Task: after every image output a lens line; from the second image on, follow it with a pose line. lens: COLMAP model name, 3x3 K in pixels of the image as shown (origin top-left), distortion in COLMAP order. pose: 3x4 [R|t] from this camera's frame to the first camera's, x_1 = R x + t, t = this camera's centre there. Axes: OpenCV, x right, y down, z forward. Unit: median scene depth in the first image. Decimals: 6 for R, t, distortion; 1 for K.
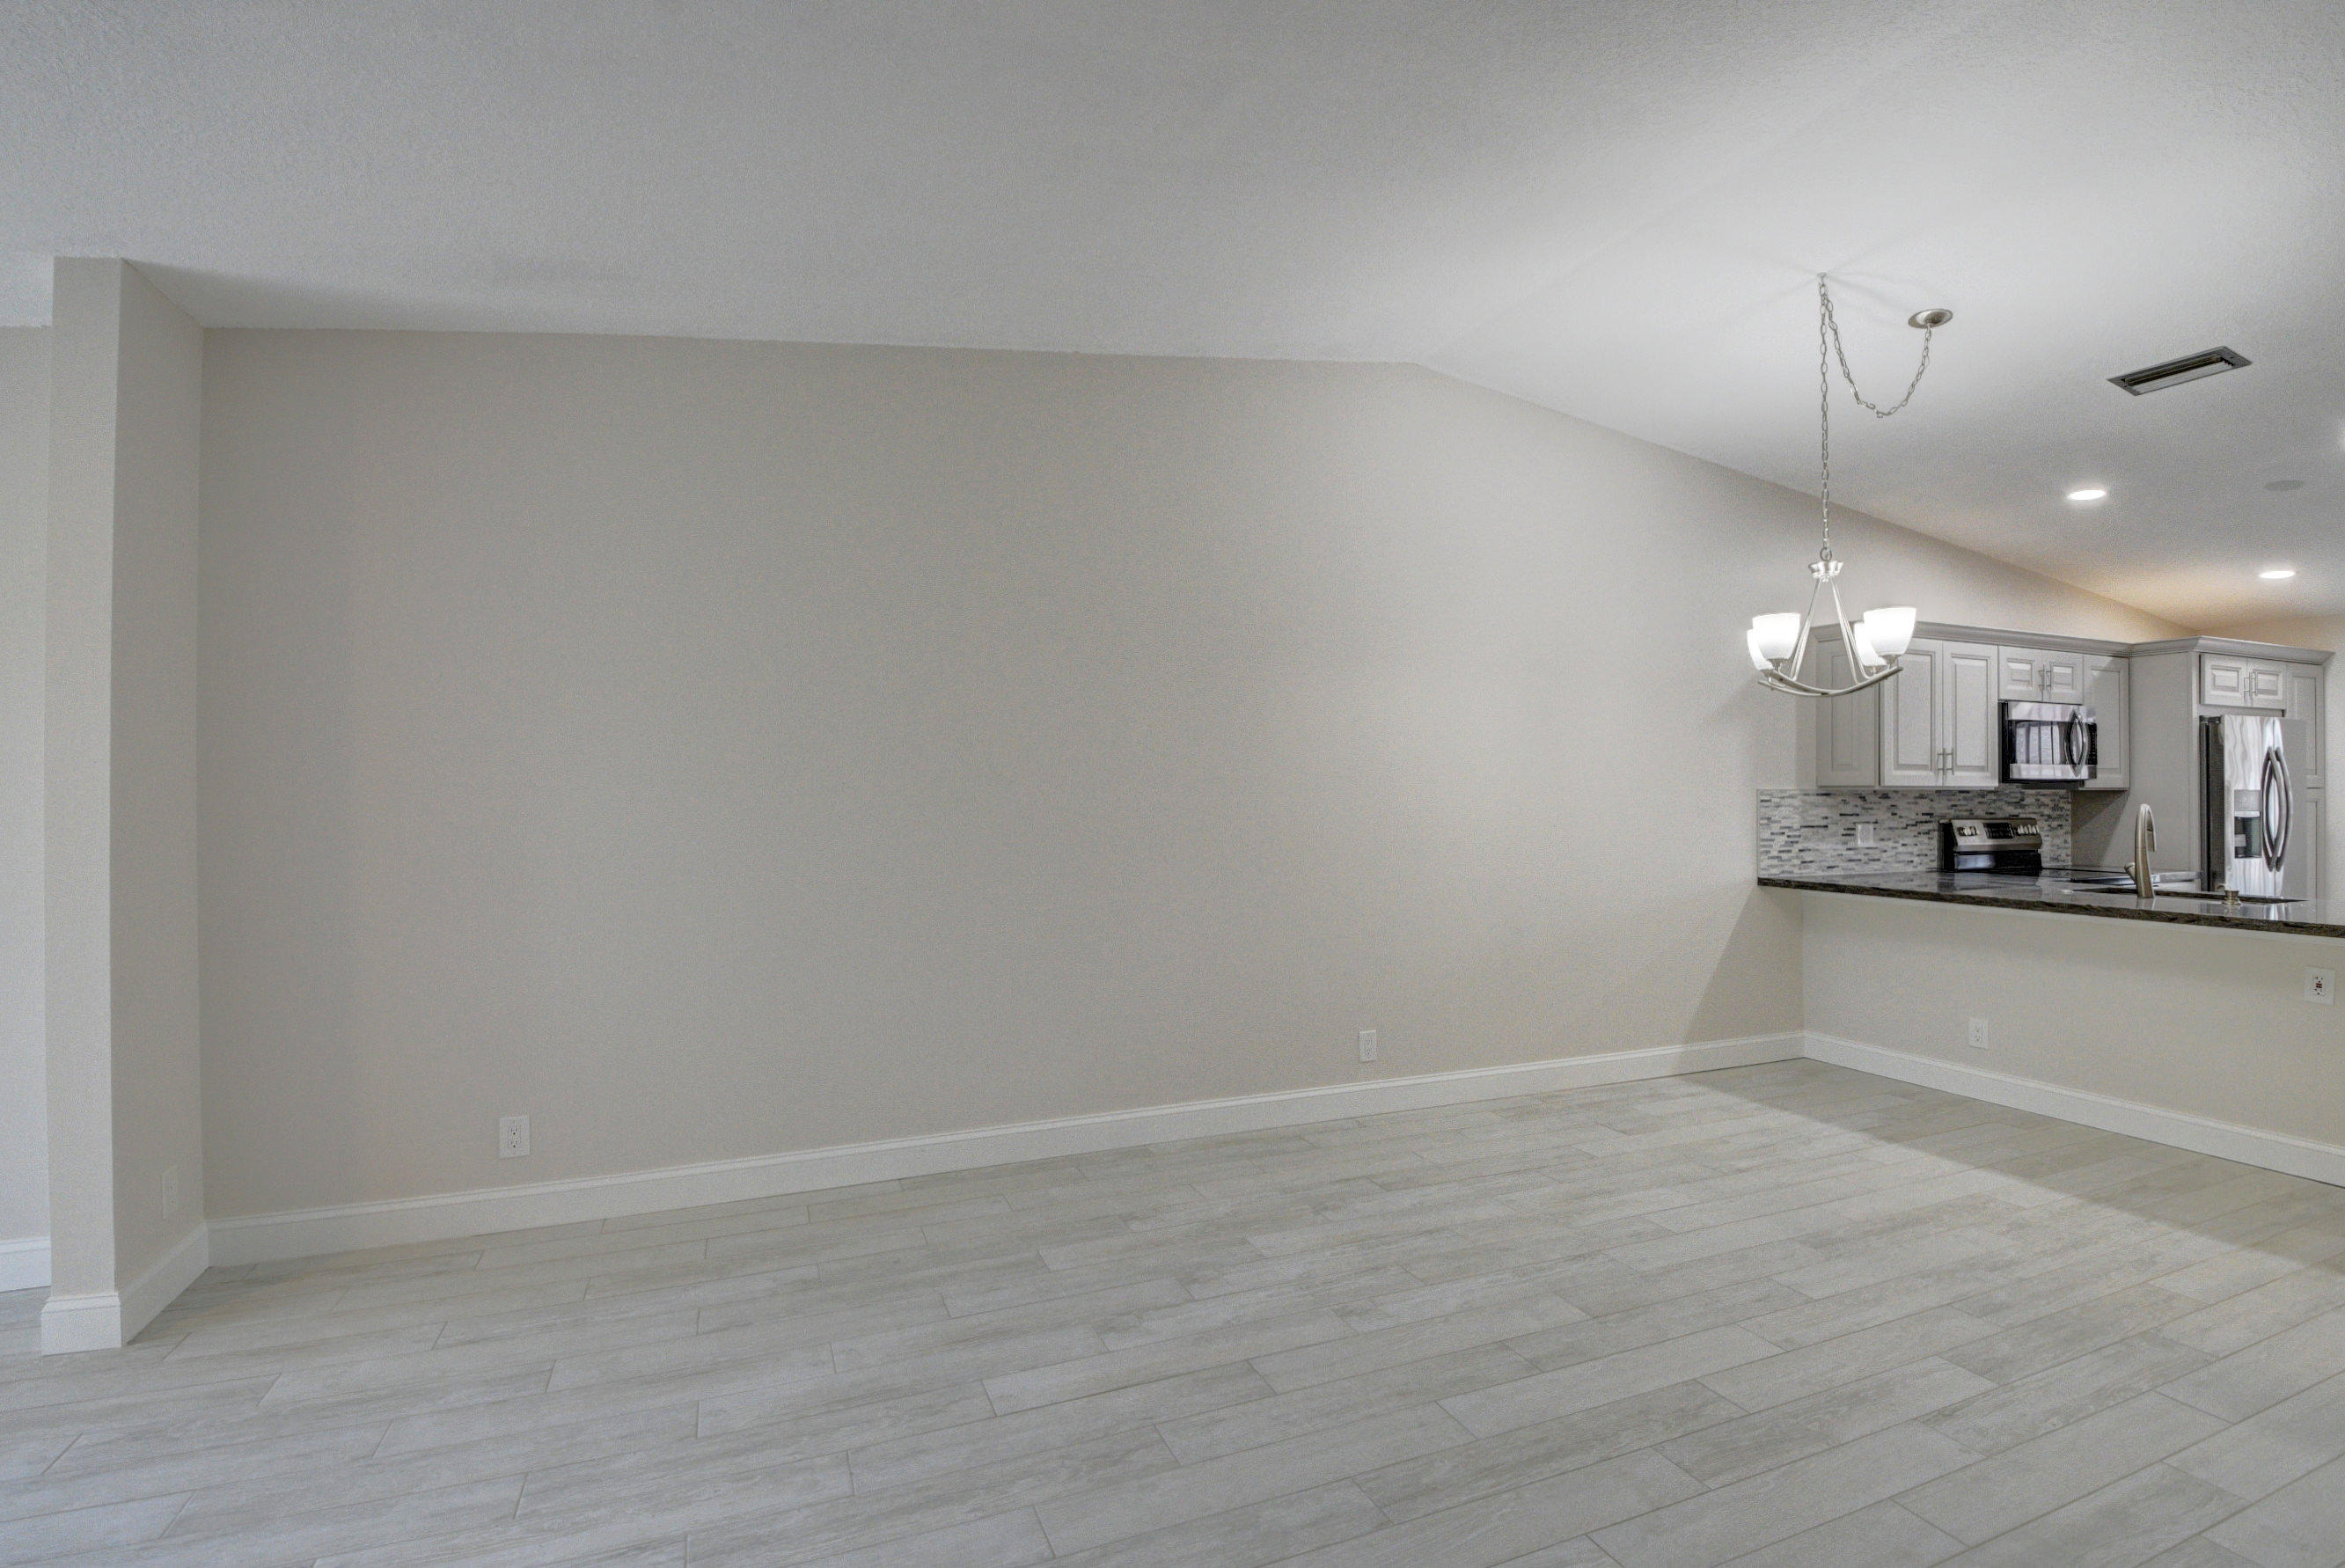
lens RADIAL K [[1031.4, 0, 1170.0], [0, 1031.4, 781.7], [0, 0, 1]] dist [0.002898, -0.018941]
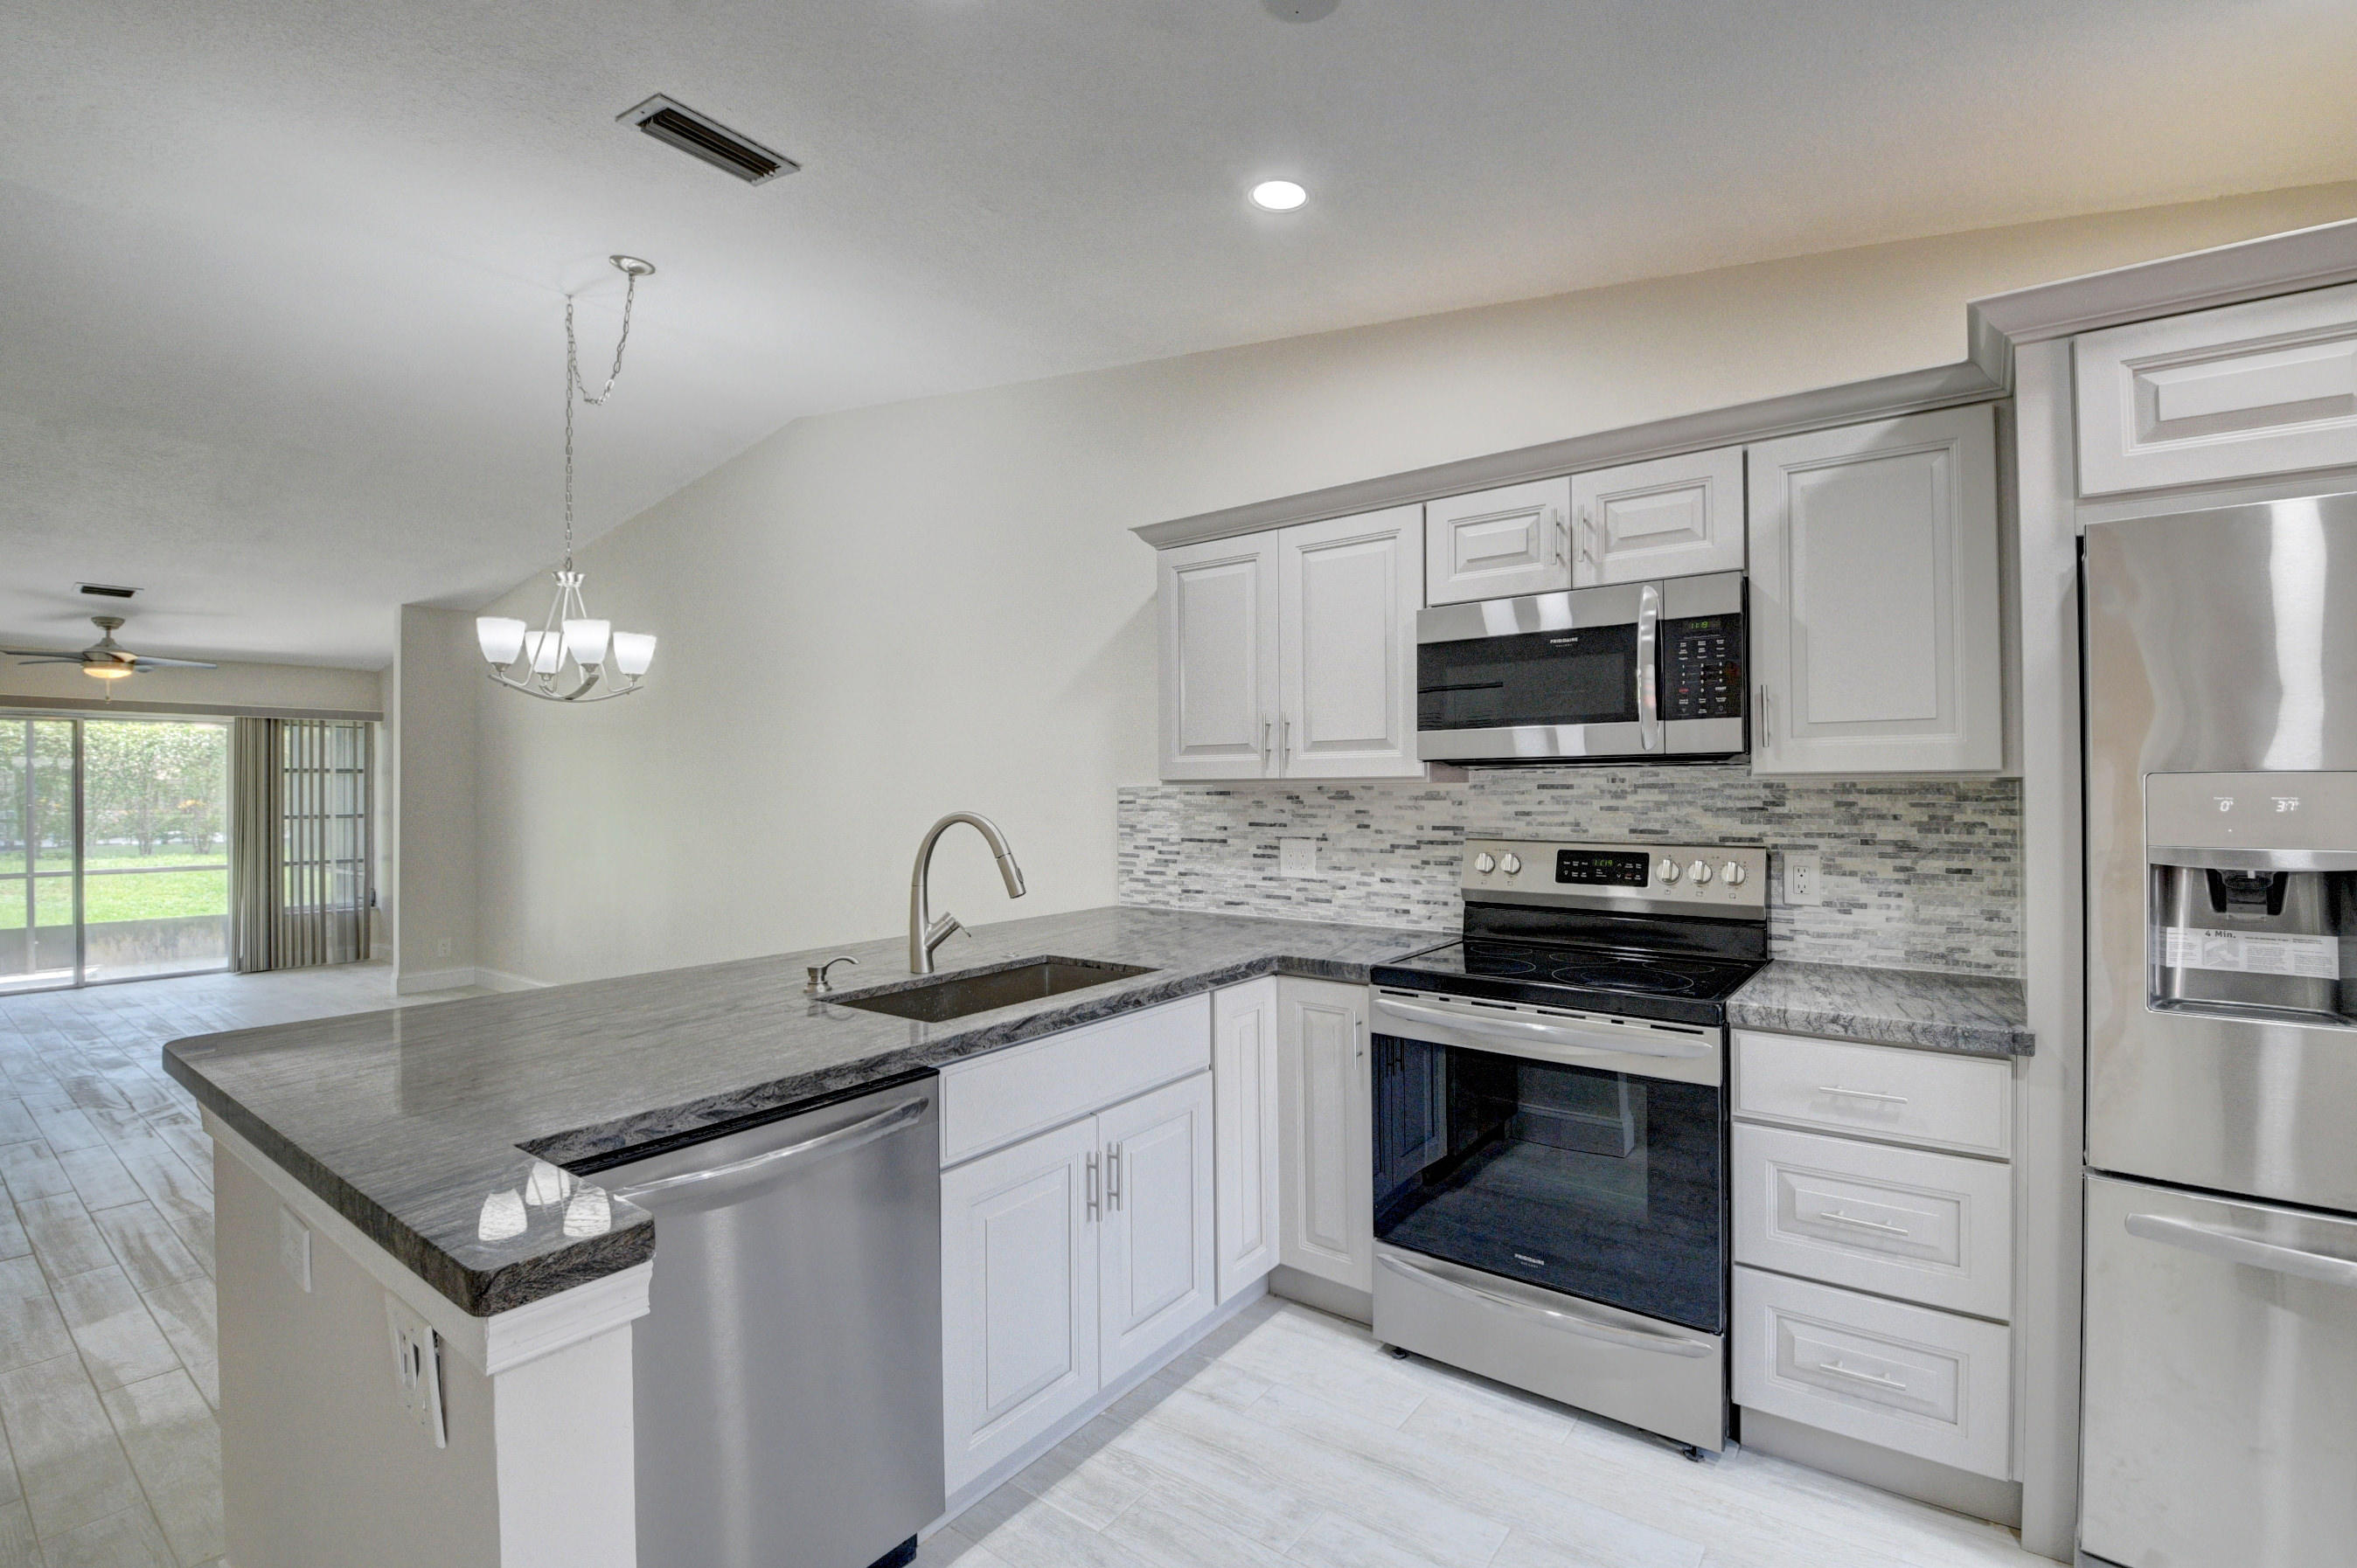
lens RADIAL K [[1030.1, 0, 1184.1], [0, 1030.1, 778.7], [0, 0, 1]] dist [0.016731, -0.030186]
pose [[0.528721, -0.014094, -0.848679, 1.171199], [0.015255, 0.999858, -0.007101, 0.007446], [0.848658, -0.009192, 0.528861, 0.617685]]
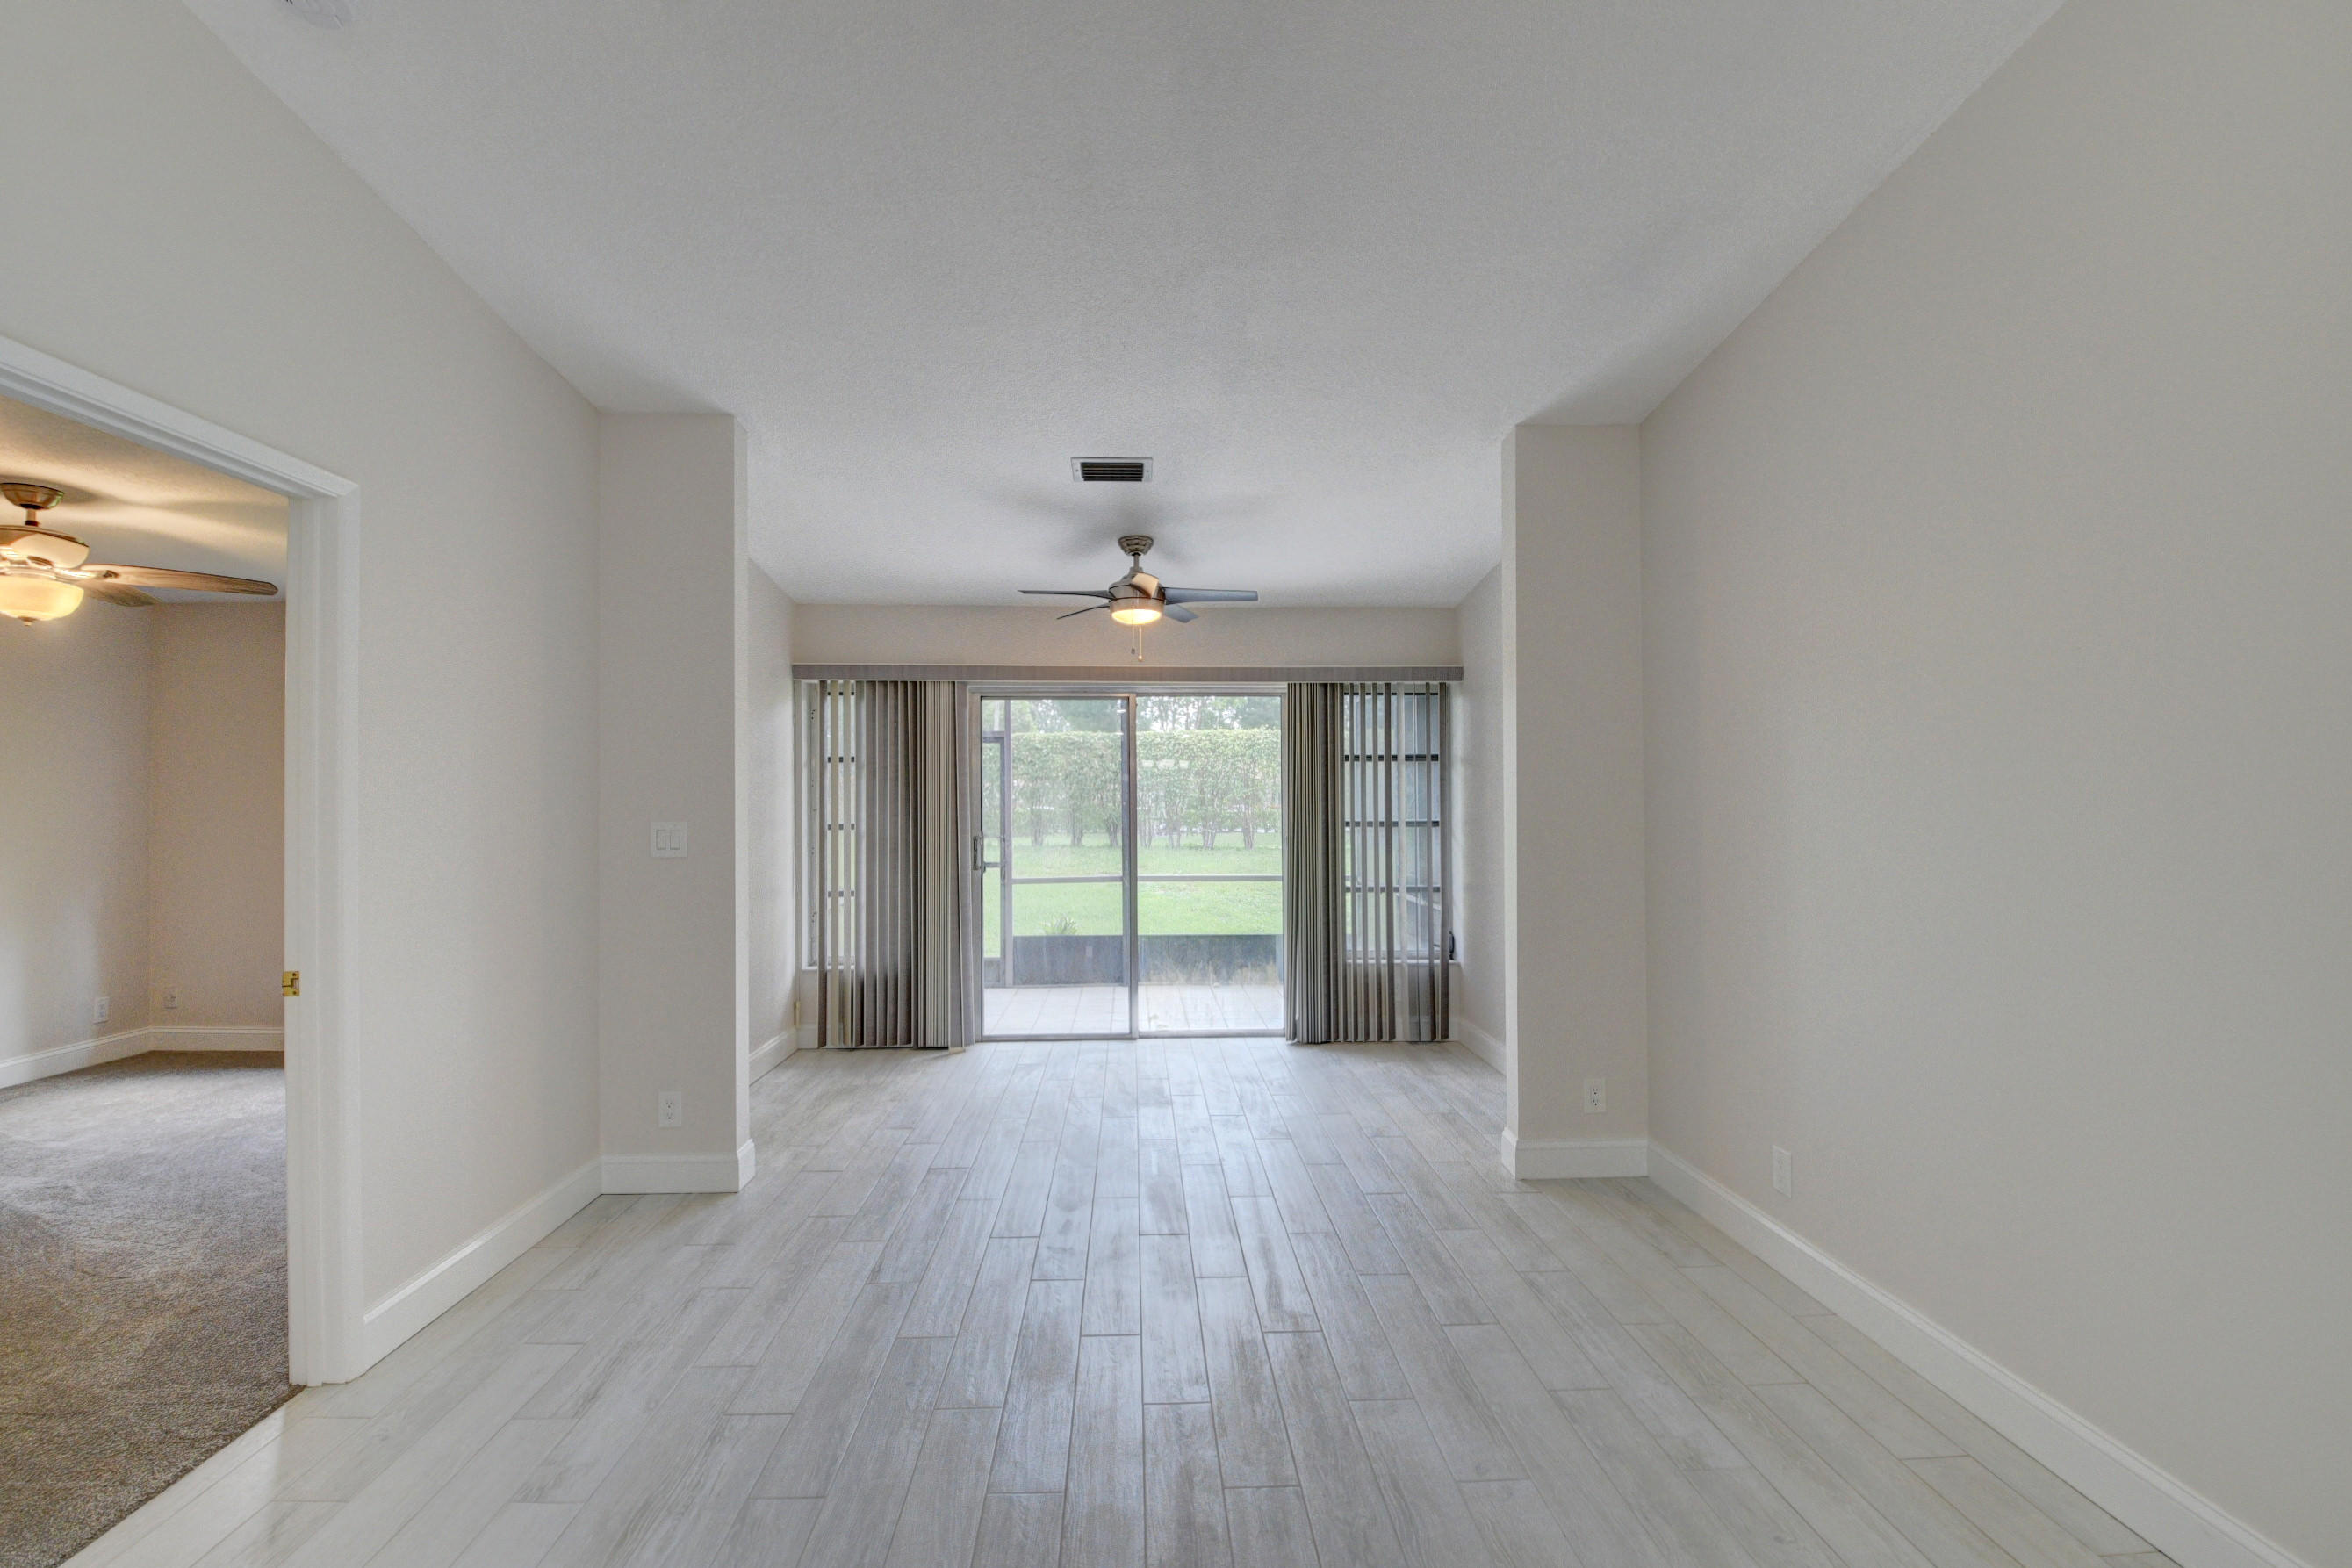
lens RADIAL K [[1046.1, 0, 1179.9], [0, 1046.1, 779.0], [0, 0, 1]] dist [0.003035, -0.019916]
pose [[-0.315874, -0.013012, -0.948712, 0.250640], [0.012524, 0.999762, -0.017883, 0.002846], [0.948718, -0.017531, -0.315636, 0.467658]]
